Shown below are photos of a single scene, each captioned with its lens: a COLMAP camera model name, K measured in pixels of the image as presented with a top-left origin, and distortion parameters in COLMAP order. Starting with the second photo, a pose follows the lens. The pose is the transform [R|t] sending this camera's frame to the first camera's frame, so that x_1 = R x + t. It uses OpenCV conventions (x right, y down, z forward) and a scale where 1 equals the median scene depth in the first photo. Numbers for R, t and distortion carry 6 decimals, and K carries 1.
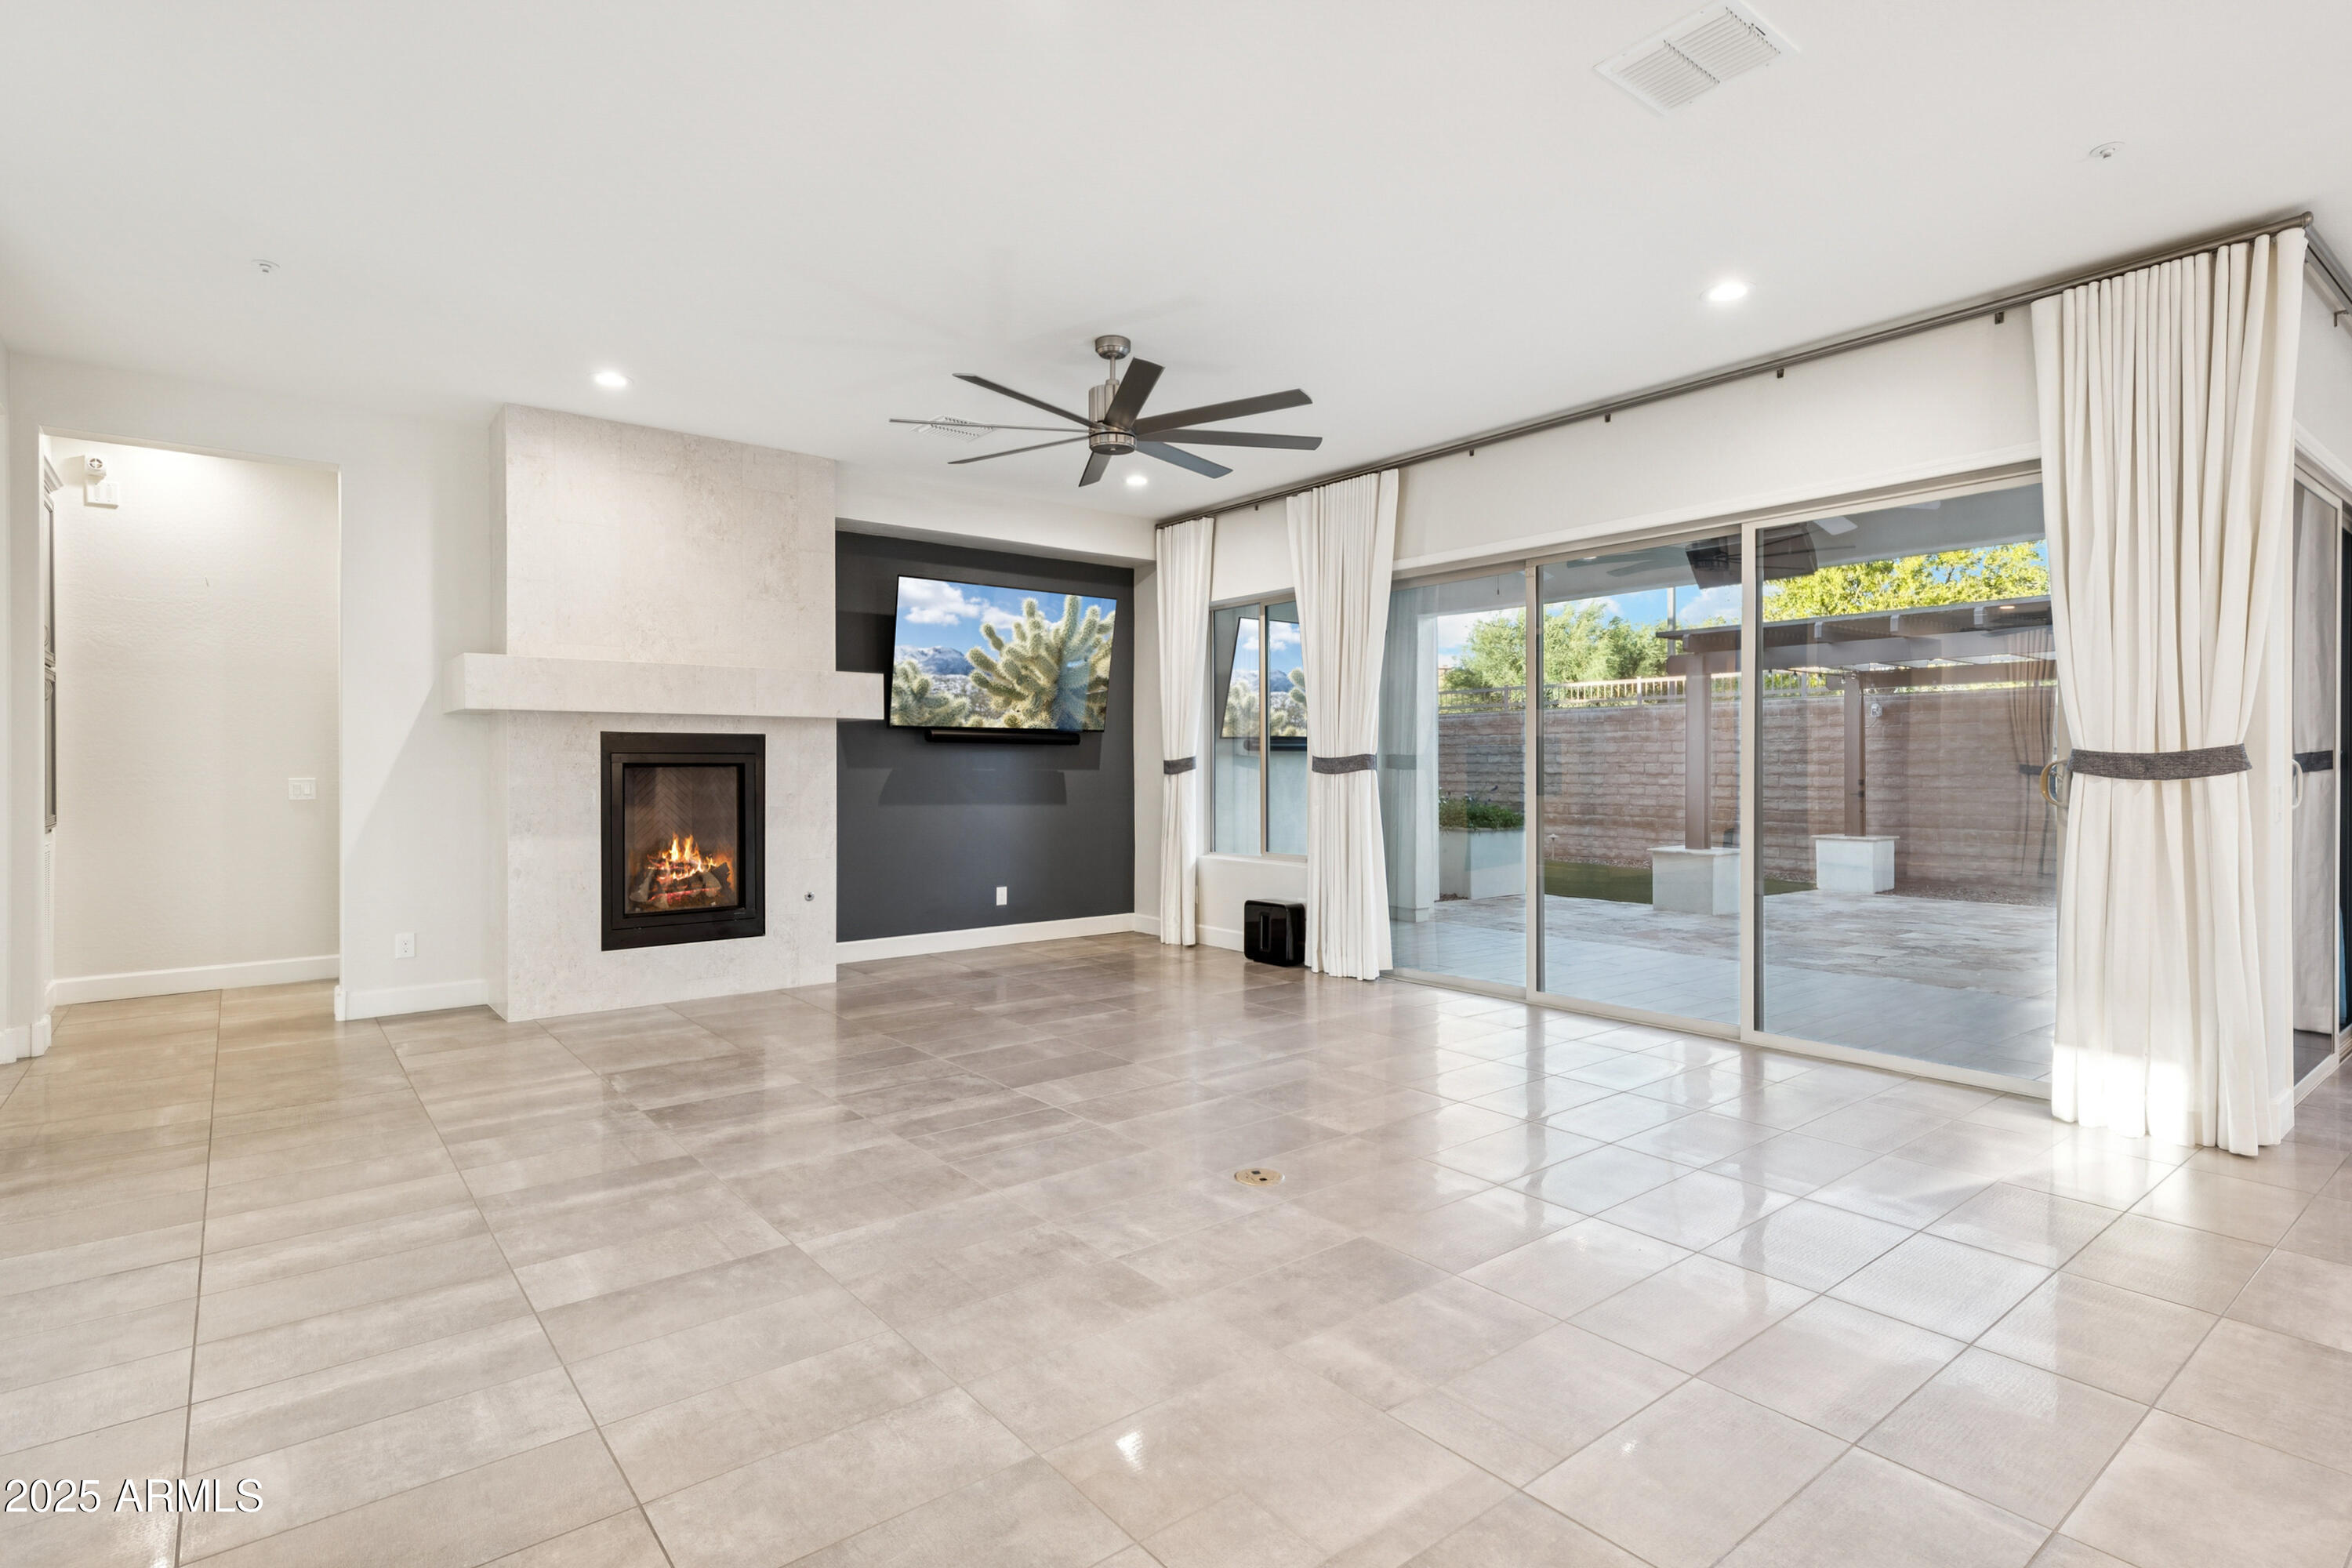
lens RADIAL K [[1171.8, 0, 1175.8], [0, 1171.8, 770.1], [0, 0, 1]] dist [0.004648, 0.000323]
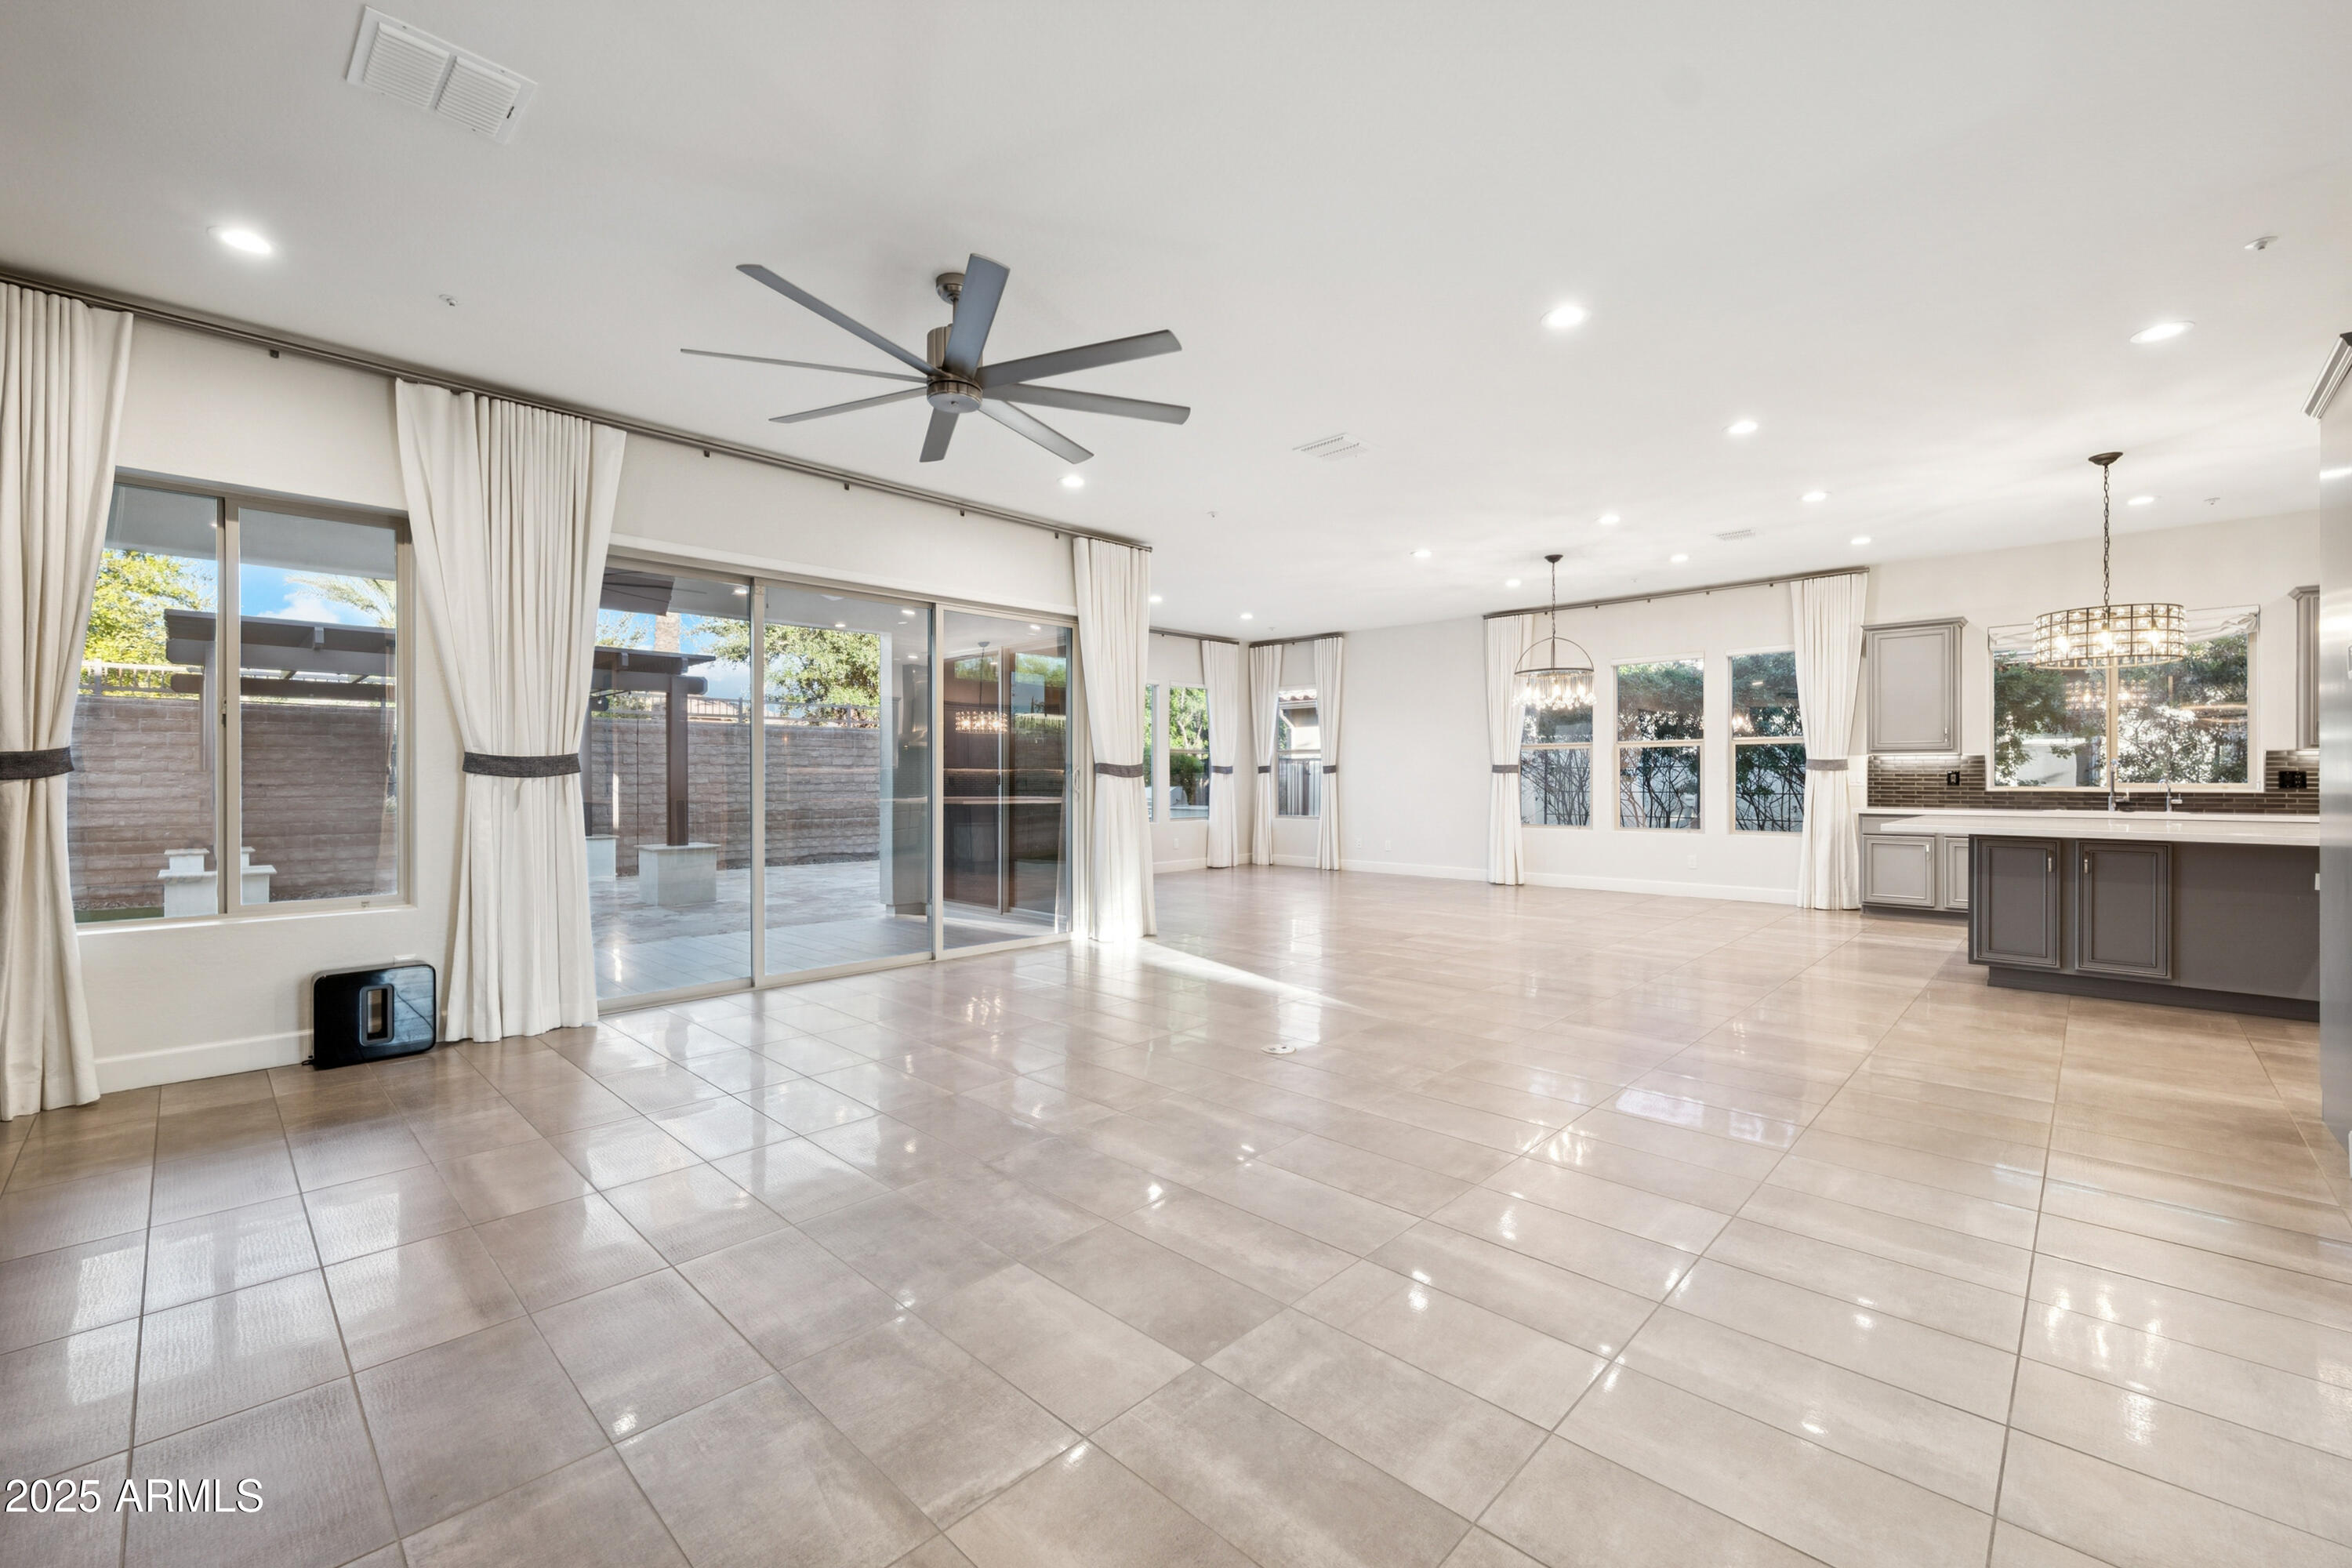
lens RADIAL K [[961.8, 0, 1173.3], [0, 961.8, 782.6], [0, 0, 1]] dist [-0.004762, -0.000021]
pose [[-0.134802, -0.000933, 0.990872, -0.650256], [0.002845, 0.999995, 0.001329, 0.008013], [-0.990869, 0.002998, -0.134798, 0.766854]]
